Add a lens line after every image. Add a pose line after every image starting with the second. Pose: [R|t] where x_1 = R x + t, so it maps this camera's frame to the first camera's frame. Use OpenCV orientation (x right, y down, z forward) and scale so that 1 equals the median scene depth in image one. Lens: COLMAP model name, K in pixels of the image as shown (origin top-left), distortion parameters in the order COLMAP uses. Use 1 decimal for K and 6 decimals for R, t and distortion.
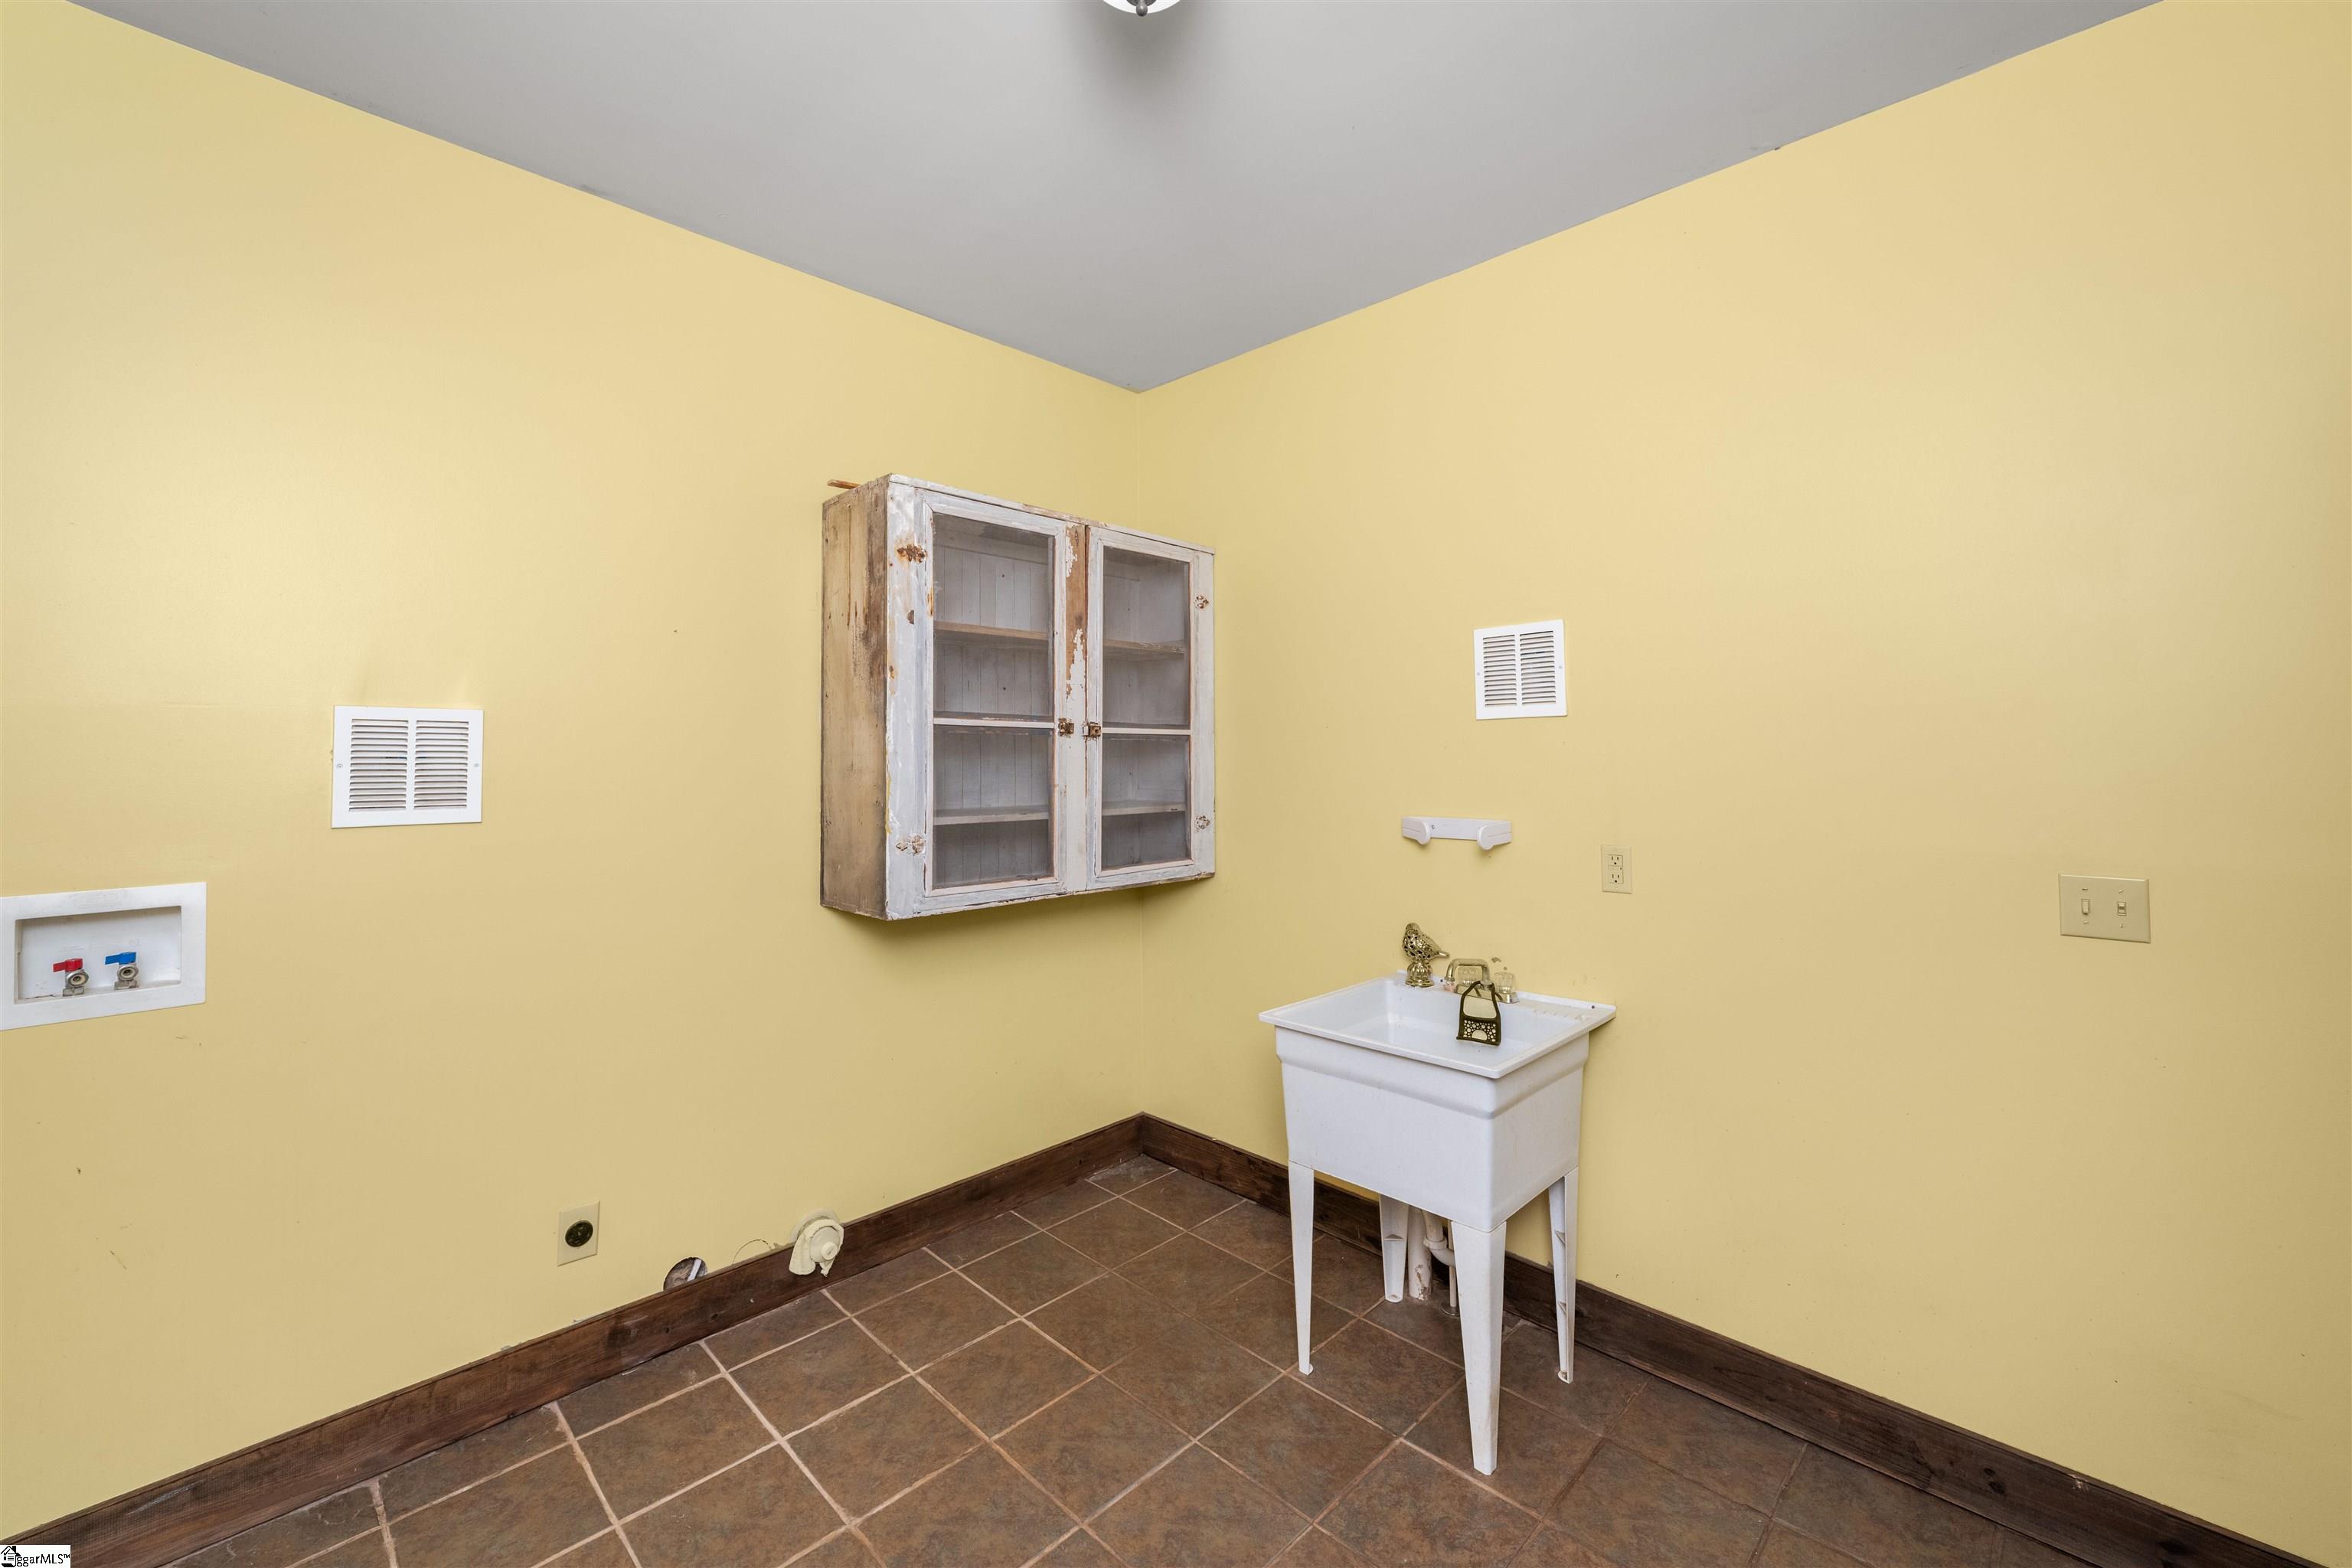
lens RADIAL K [[945.1, 0, 1173.8], [0, 945.1, 706.6], [0, 0, 1]] dist [0.000353, 0.000130]
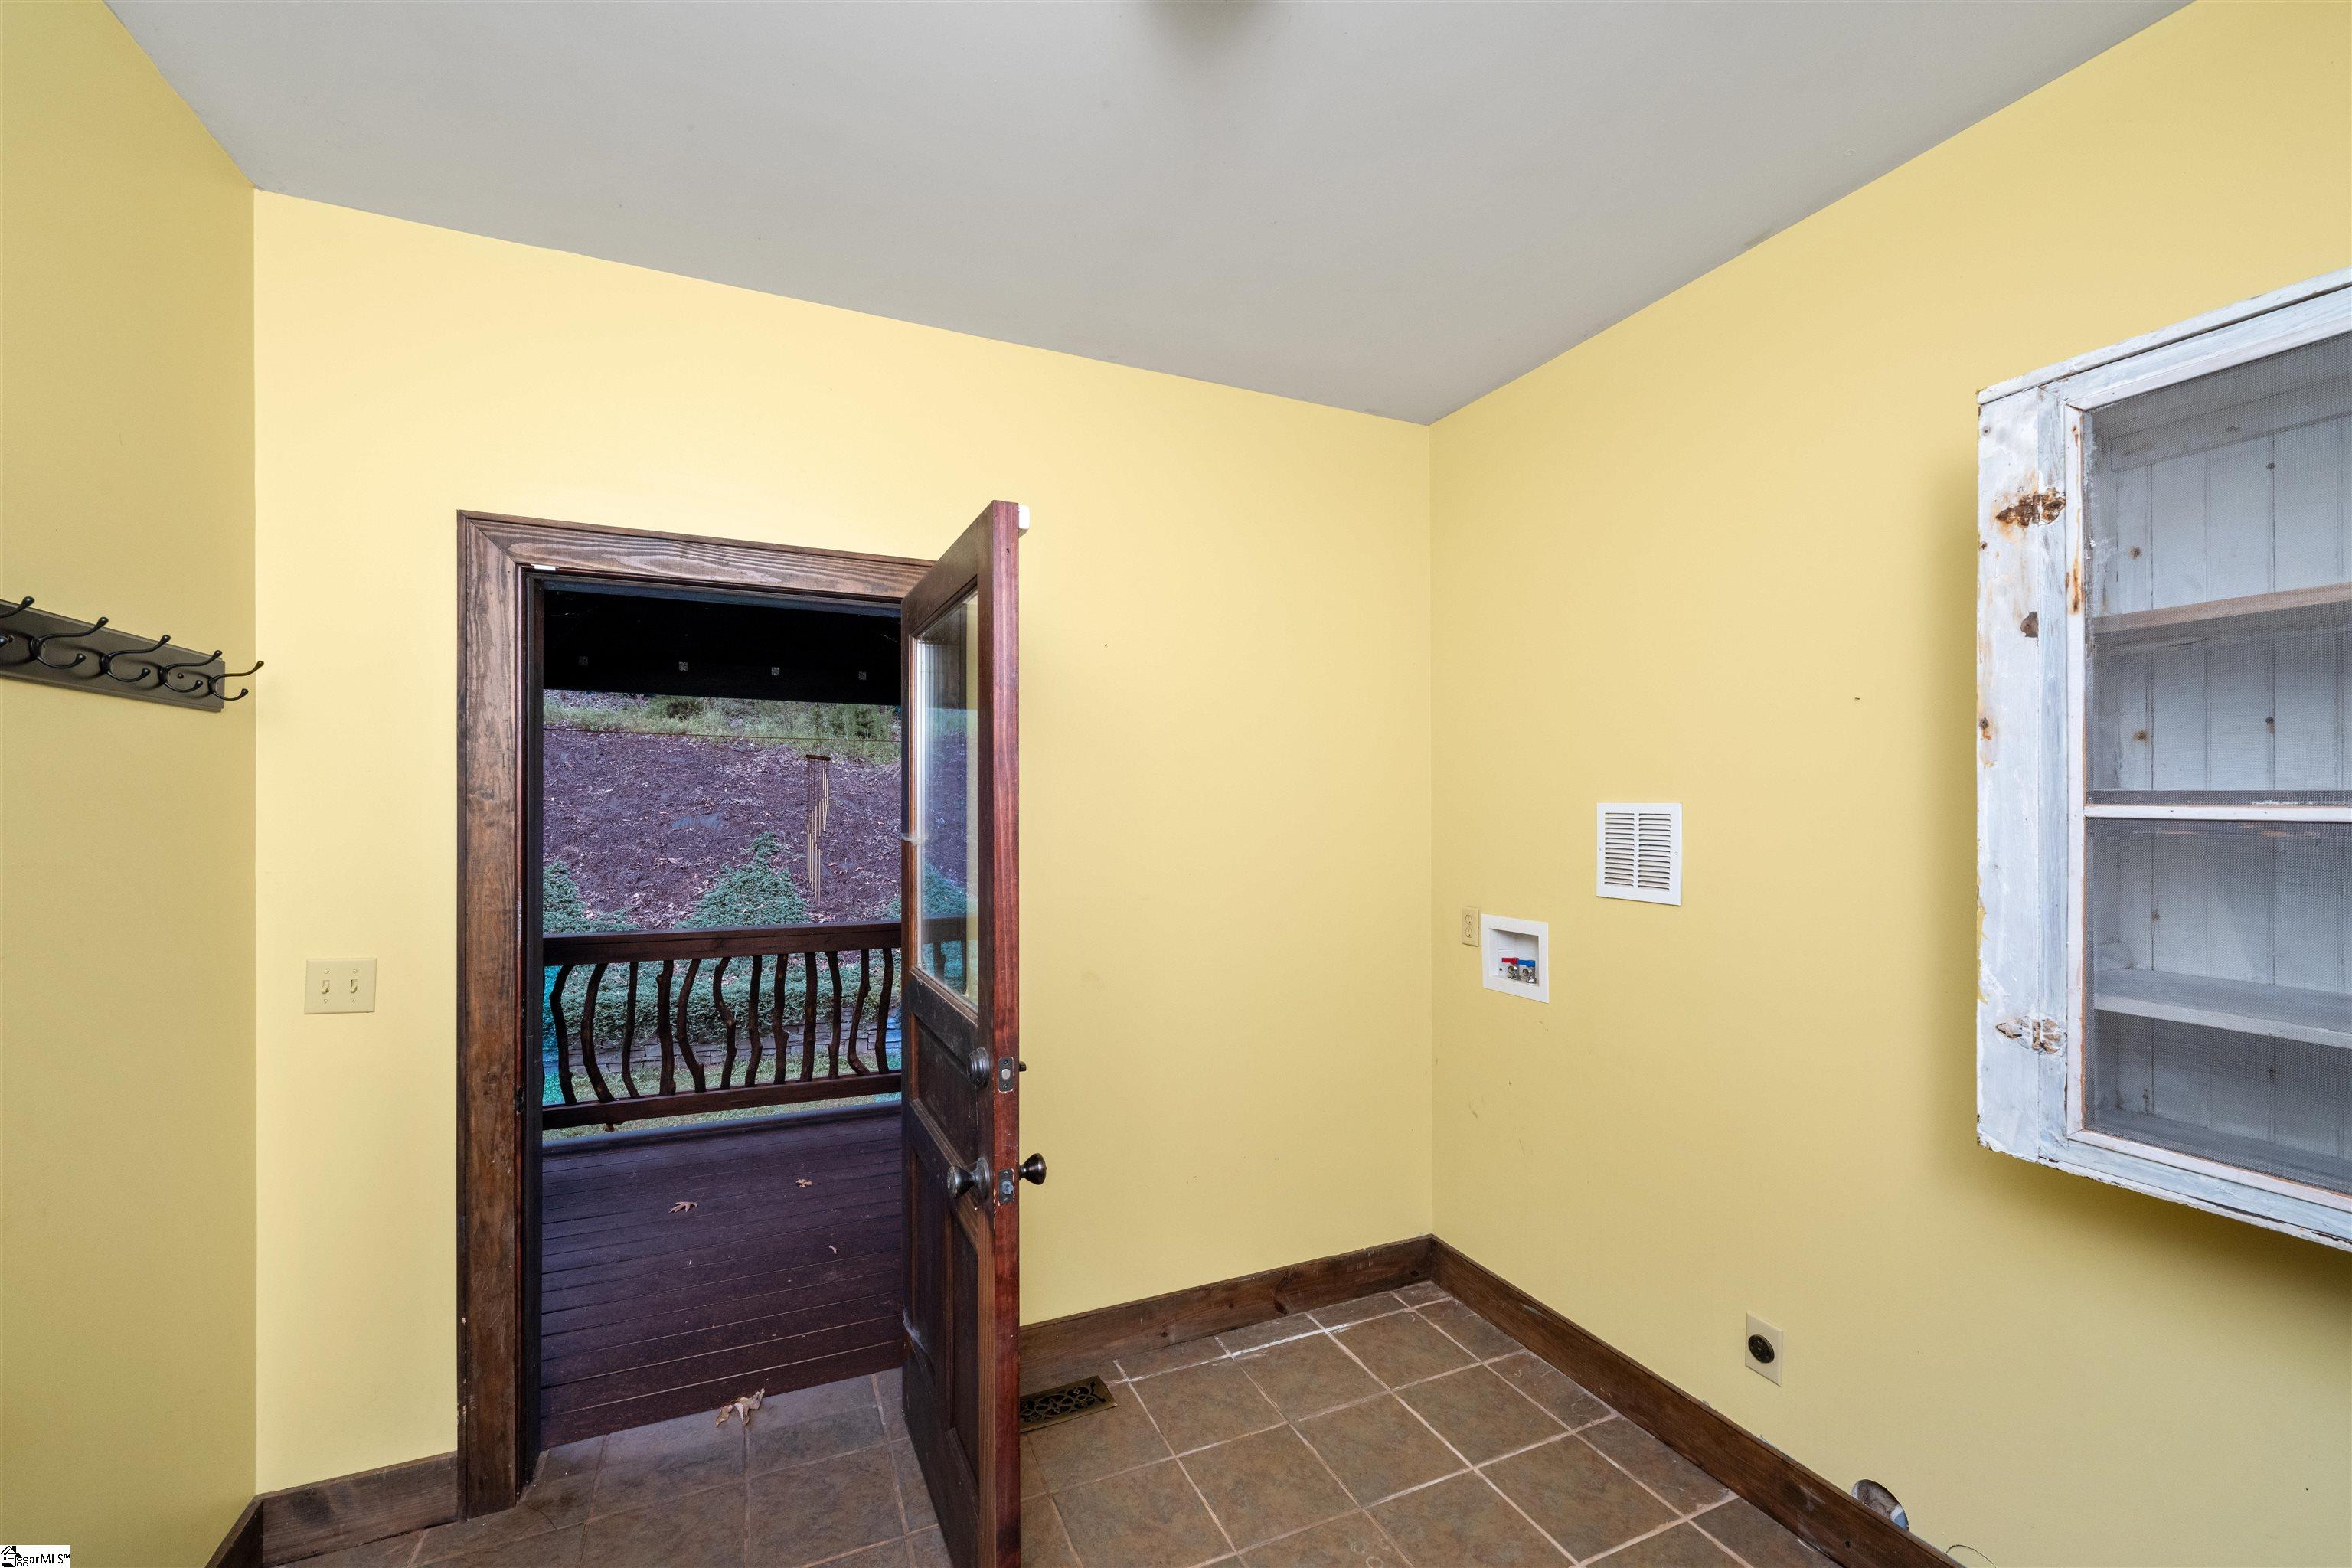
lens RADIAL K [[935.2, 0, 1172.5], [0, 935.2, 792.3], [0, 0, 1]] dist [-0.000427, 0.000076]
pose [[-0.367549, -0.013114, -0.929912, 0.426409], [0.043339, 0.998573, -0.031212, -0.000854], [0.928994, -0.051773, -0.366456, 0.734753]]
